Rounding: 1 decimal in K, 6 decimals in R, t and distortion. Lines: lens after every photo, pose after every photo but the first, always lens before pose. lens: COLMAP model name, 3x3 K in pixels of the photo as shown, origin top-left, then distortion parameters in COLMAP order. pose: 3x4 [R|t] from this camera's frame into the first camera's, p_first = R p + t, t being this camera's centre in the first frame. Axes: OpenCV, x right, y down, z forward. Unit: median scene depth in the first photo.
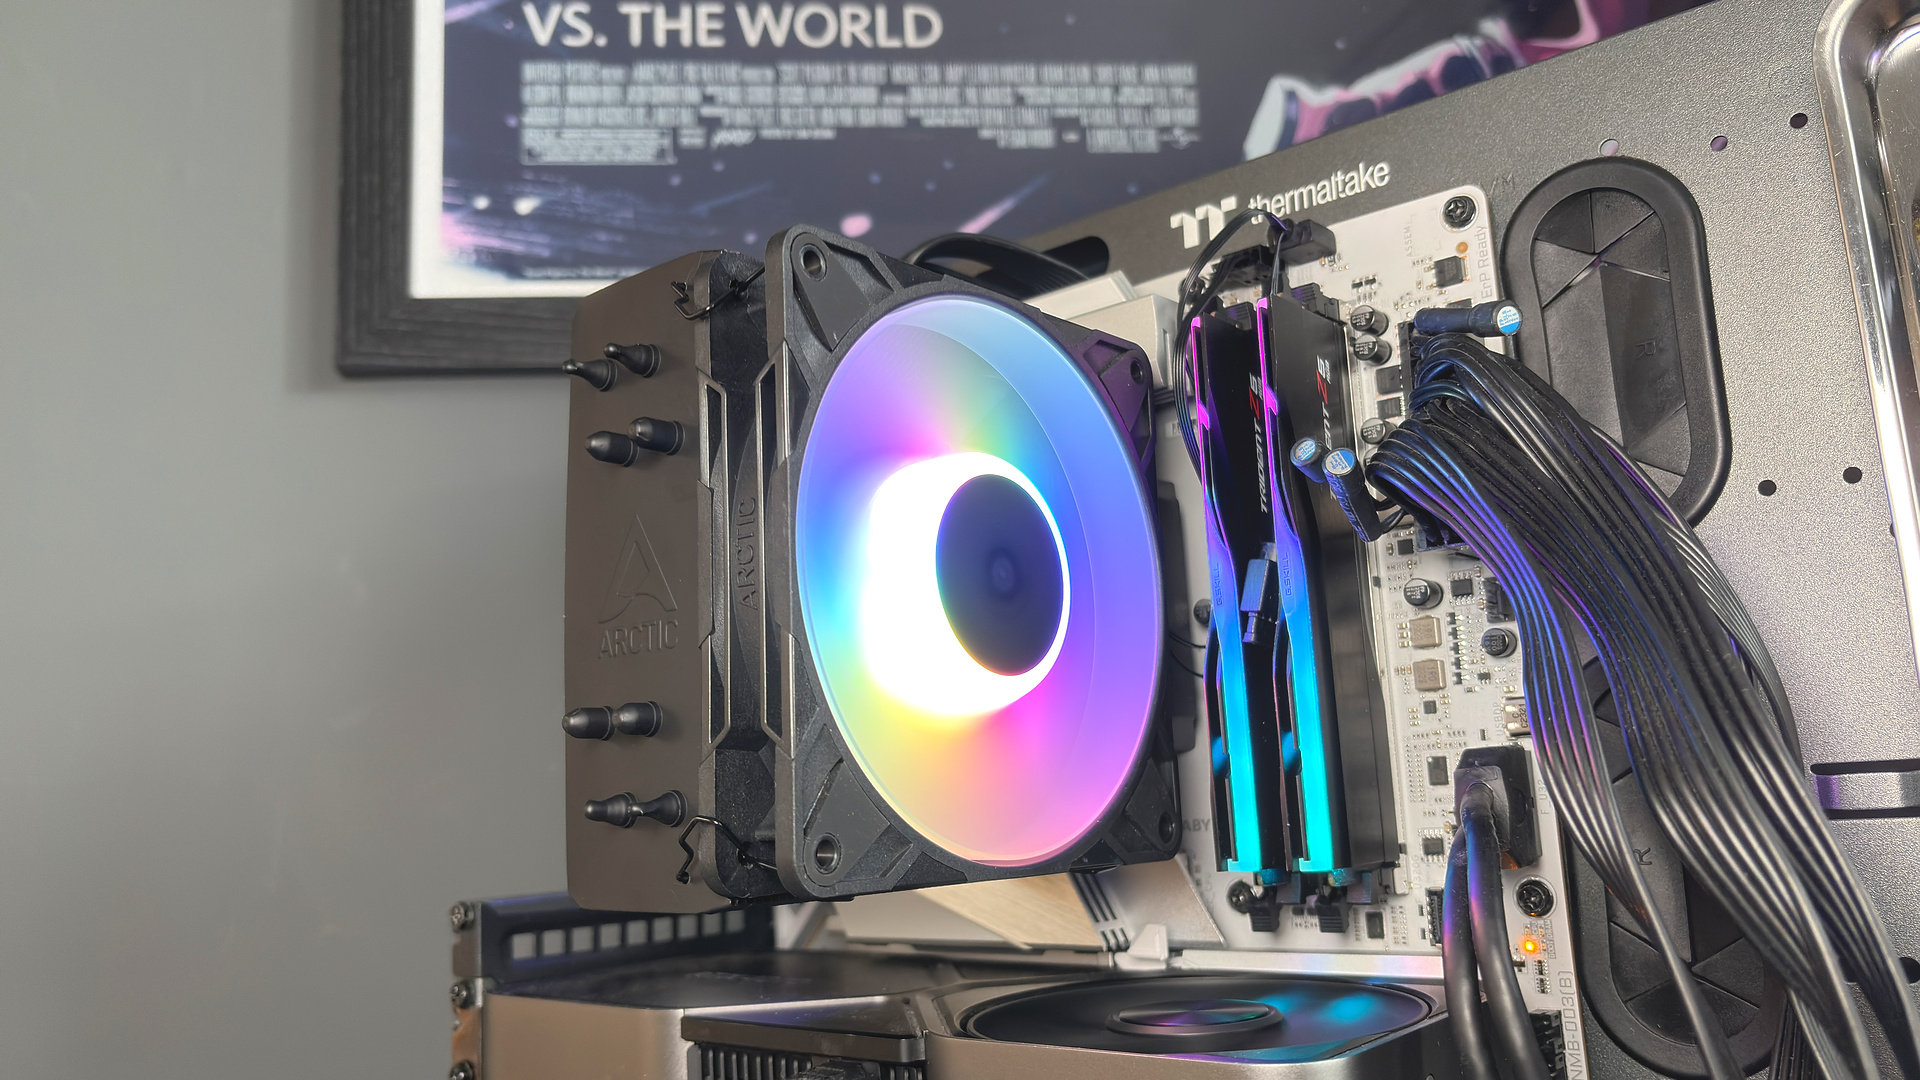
lens RADIAL K [[1462.7, 0, 960.0], [0, 1462.7, 540.0], [0, 0, 1]] dist [0.065364, -0.000571]
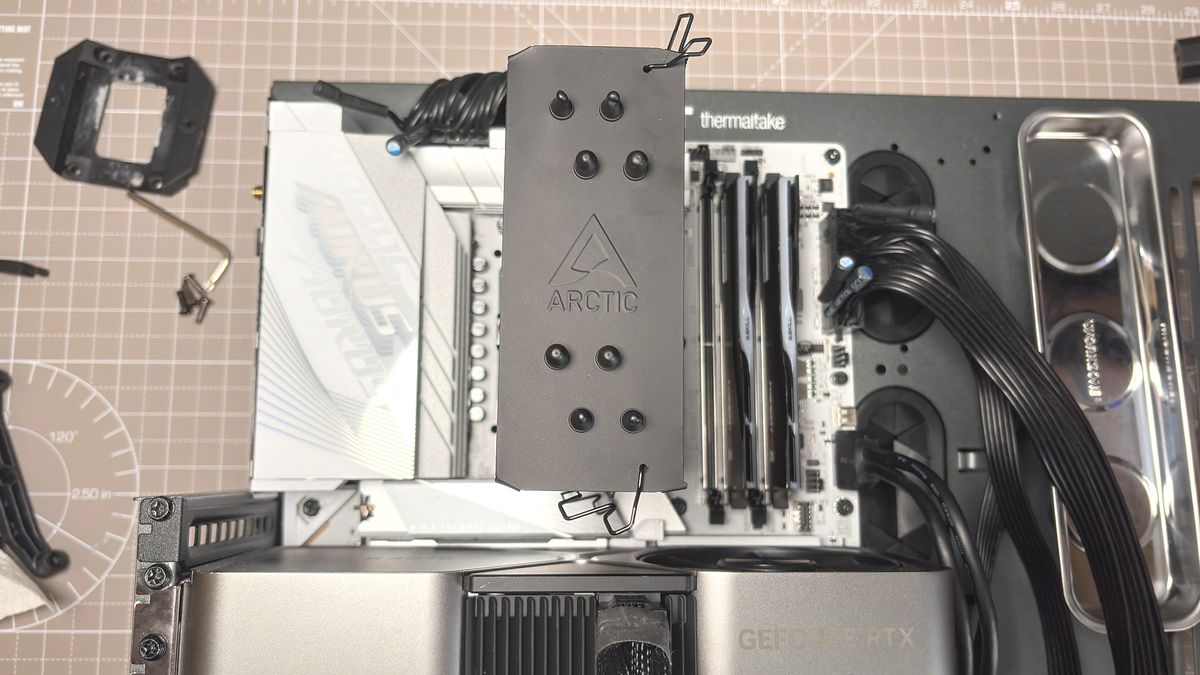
lens RADIAL K [[932.4, 0, 600.0], [0, 932.4, 337.5], [0, 0, 1]] dist [-0.011162, -0.005509]
pose [[0.754537, 0.145340, 0.639962, -0.641729], [-0.152785, 0.987276, -0.044079, 0.113207], [-0.638225, -0.064518, 0.767142, 0.241542]]
